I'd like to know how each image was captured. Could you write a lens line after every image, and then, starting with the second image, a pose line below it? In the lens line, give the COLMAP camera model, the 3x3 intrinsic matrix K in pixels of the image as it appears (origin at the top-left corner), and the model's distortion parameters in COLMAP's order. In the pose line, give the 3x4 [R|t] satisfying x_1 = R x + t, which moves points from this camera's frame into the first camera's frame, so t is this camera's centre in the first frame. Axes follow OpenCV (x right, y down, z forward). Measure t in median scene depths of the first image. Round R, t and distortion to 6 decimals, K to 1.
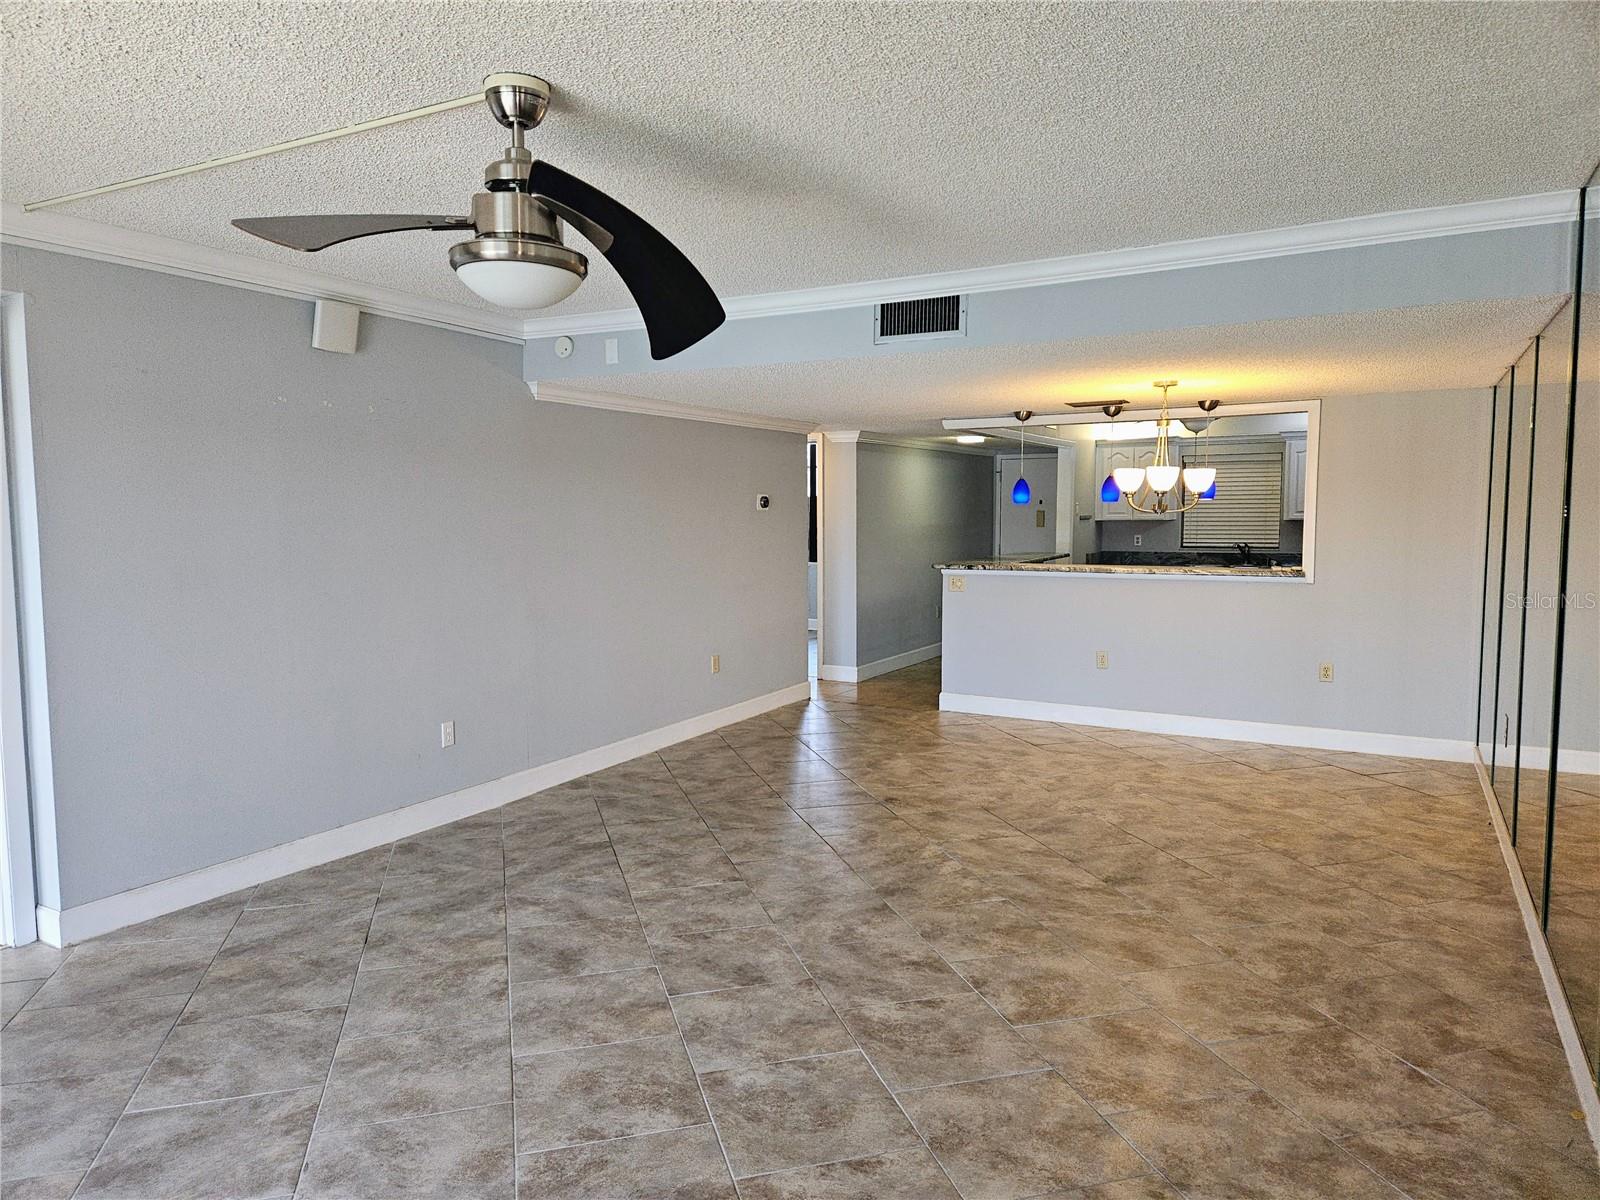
lens RADIAL K [[1054.5, 0, 799.4], [0, 1054.5, 600.4], [0, 0, 1]] dist [0.084500, -0.072224]
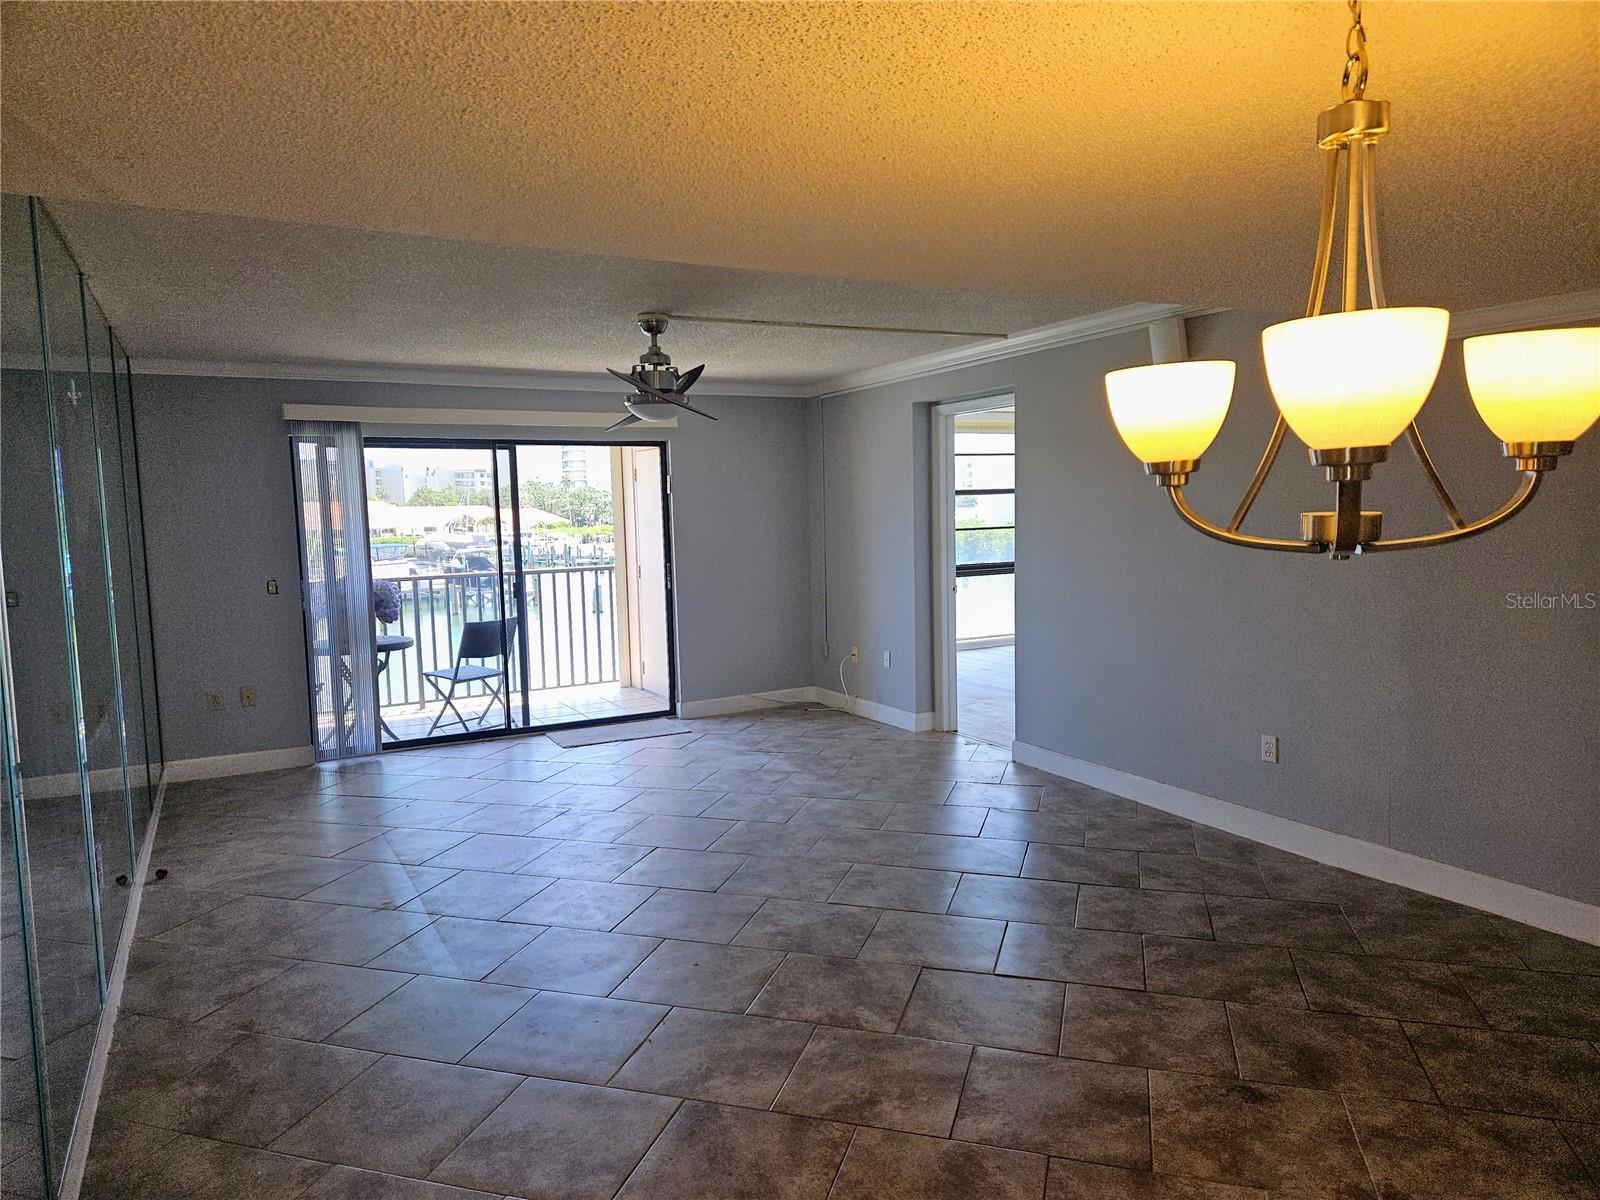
lens RADIAL K [[1054.5, 0, 799.4], [0, 1054.5, 600.4], [0, 0, 1]] dist [0.084500, -0.072224]
pose [[-0.546624, 0.089614, -0.832569, 0.725582], [-0.046018, 0.989540, 0.136723, -0.121837], [0.836113, 0.113049, -0.536783, 1.281489]]
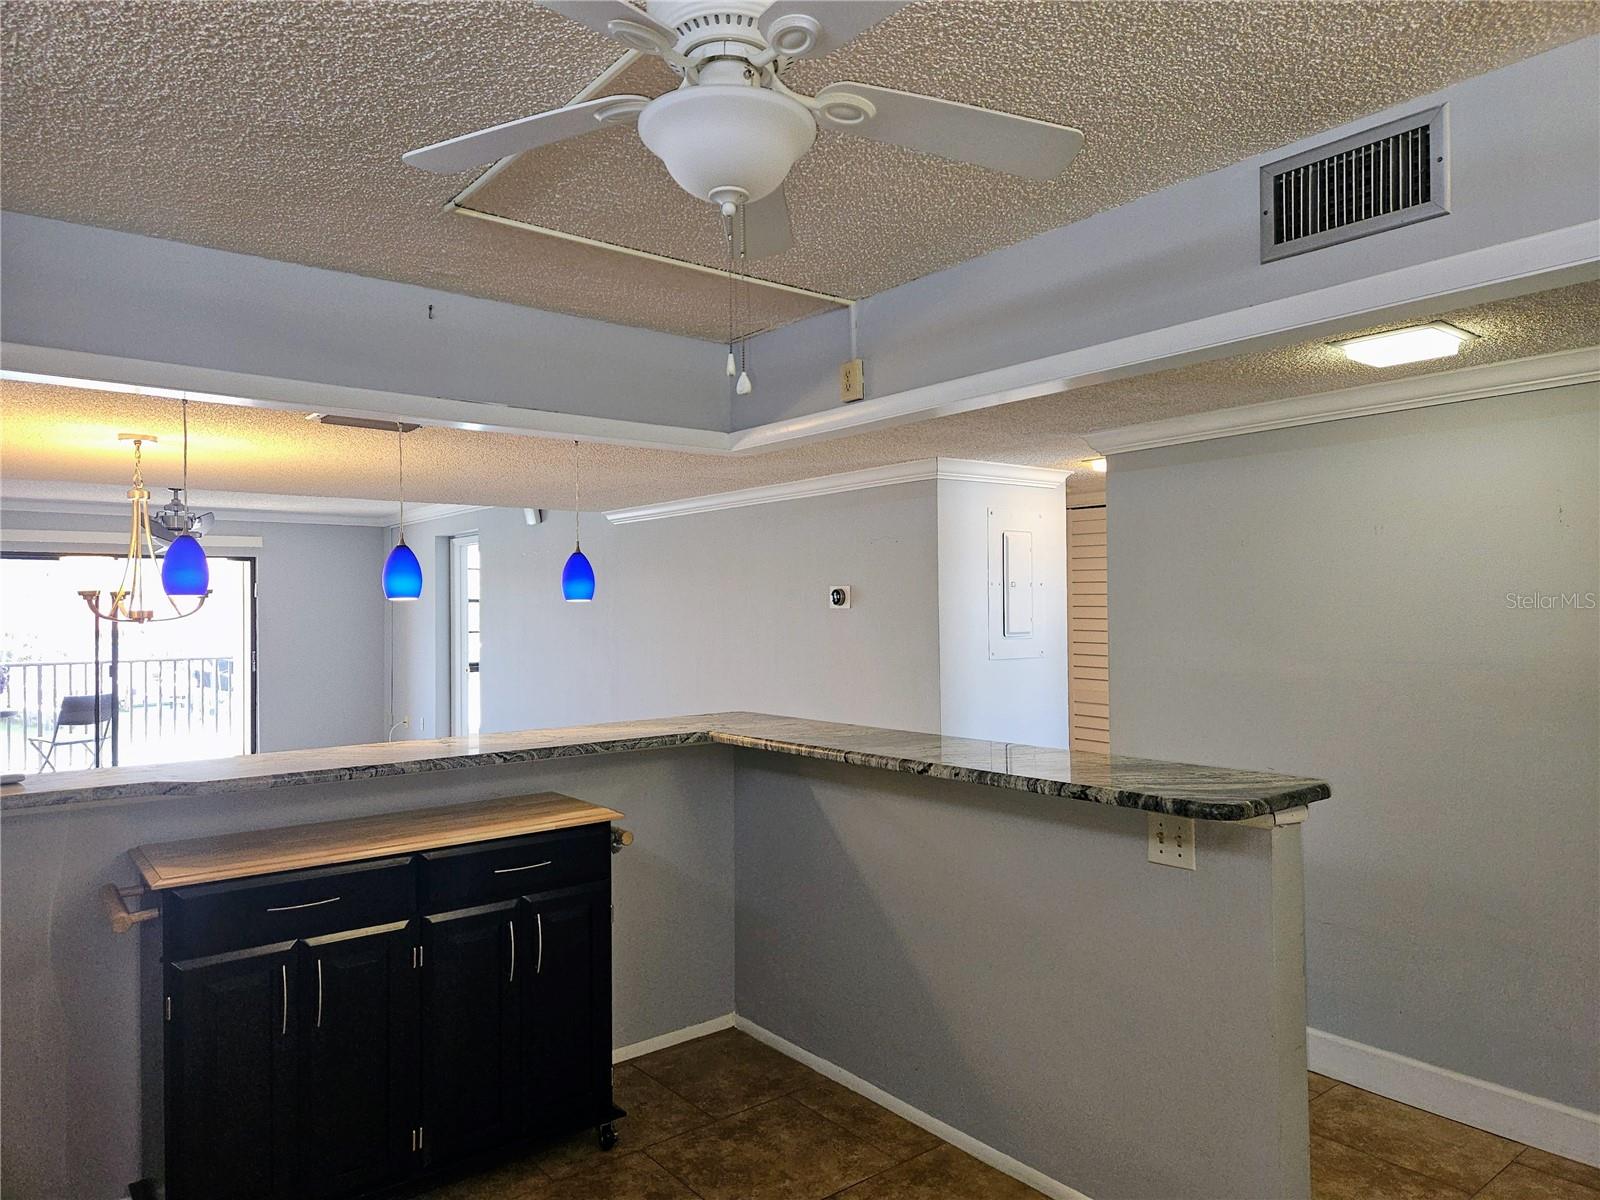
lens RADIAL K [[1064.2, 0, 805.5], [0, 1064.2, 604.6], [0, 0, 1]] dist [0.085727, -0.074924]
pose [[-0.389272, 0.000661, -0.921122, 1.029211], [-0.069572, 0.997122, 0.030118, -0.181905], [0.918492, 0.075809, -0.388106, 2.088922]]
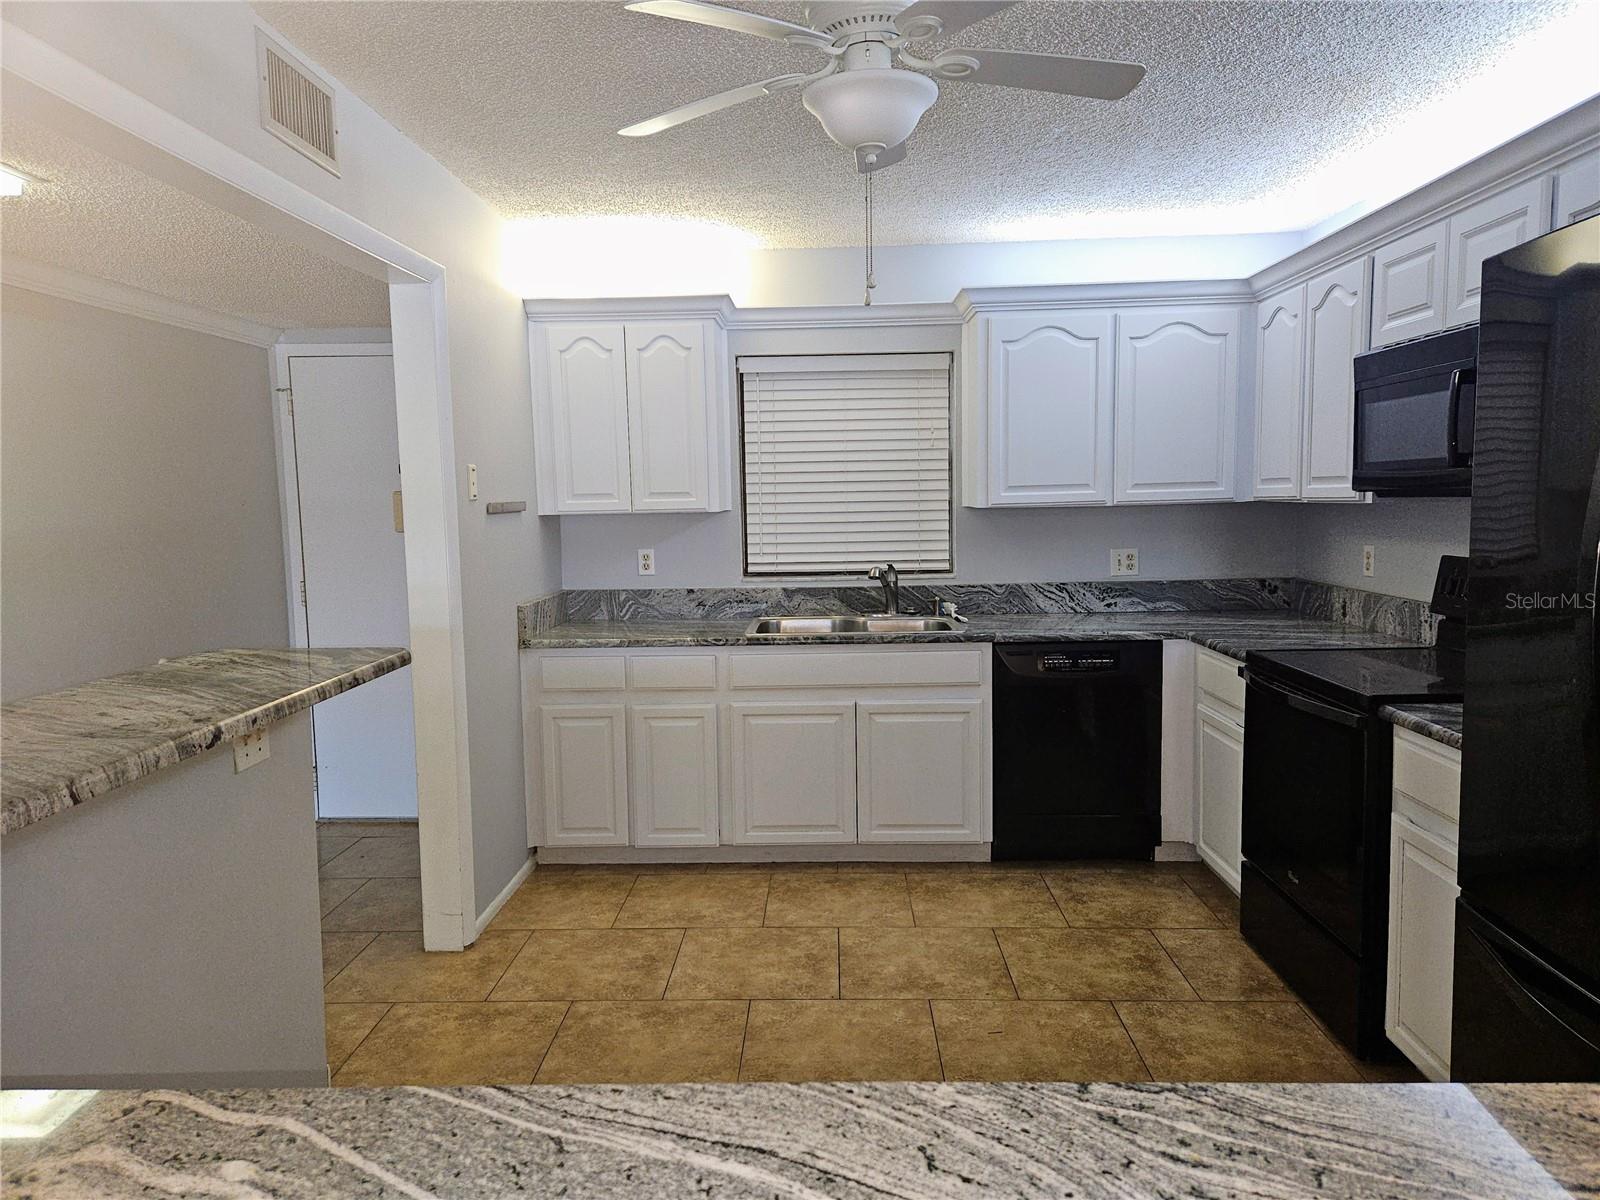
lens RADIAL K [[1064.2, 0, 805.5], [0, 1064.2, 604.6], [0, 0, 1]] dist [0.085727, -0.074924]
pose [[0.889683, -0.059524, 0.452683, 0.463129], [0.053896, 0.998225, 0.025334, -0.117555], [-0.453387, 0.001859, 0.891312, 1.510428]]
